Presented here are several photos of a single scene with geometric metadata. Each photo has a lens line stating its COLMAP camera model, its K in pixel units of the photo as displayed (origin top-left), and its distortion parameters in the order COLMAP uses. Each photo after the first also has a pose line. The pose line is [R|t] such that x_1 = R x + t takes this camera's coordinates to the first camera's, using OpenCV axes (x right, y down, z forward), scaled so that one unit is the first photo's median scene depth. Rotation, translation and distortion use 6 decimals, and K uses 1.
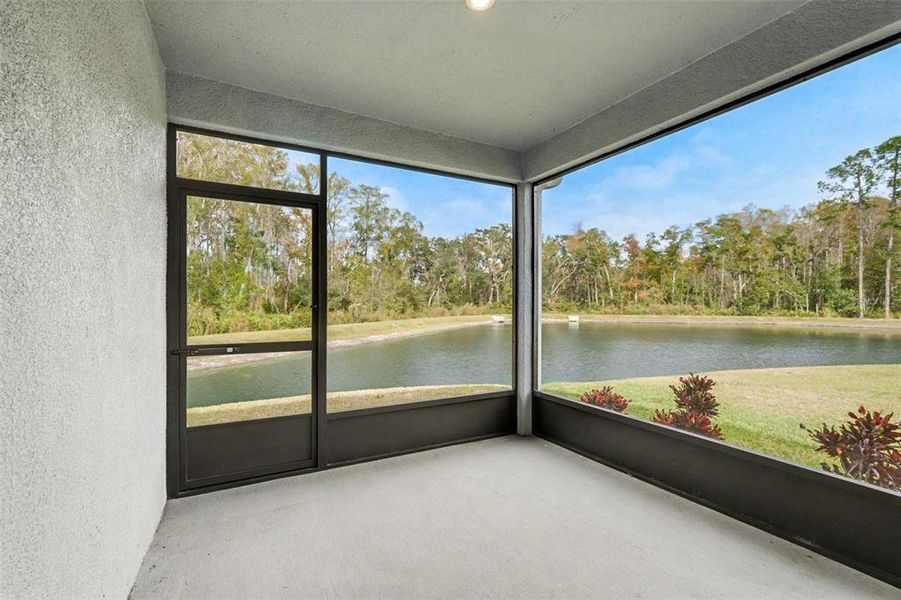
lens RADIAL K [[388.8, 0, 450.5], [0, 388.8, 300.0], [0, 0, 1]] dist [-0.001837, 0.000202]
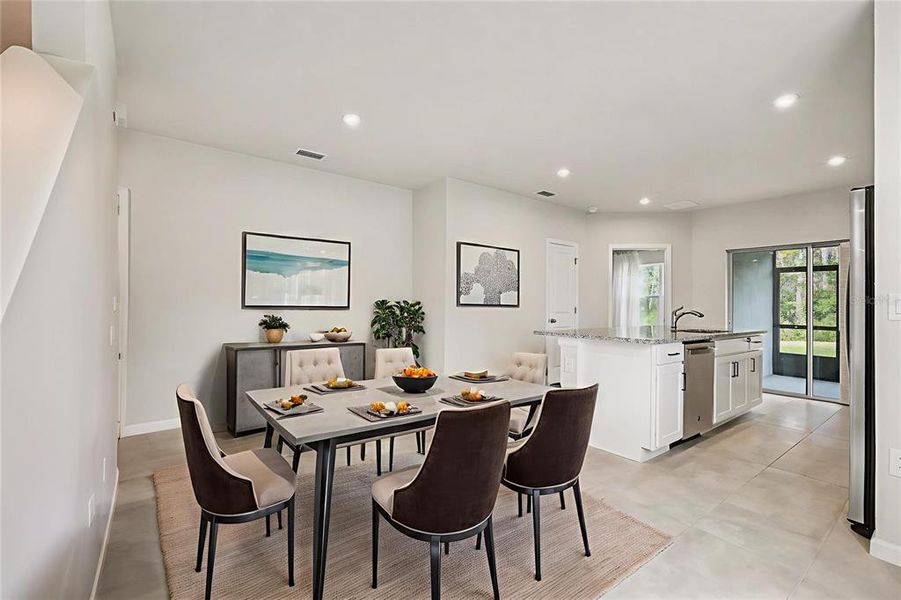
lens RADIAL K [[388.8, 0, 450.5], [0, 388.8, 300.0], [0, 0, 1]] dist [-0.001837, 0.000202]
pose [[0.150999, -0.016258, -0.988400, 1.898596], [-0.005073, 0.999839, -0.017222, -0.005936], [0.988521, 0.007615, 0.150893, -1.965083]]
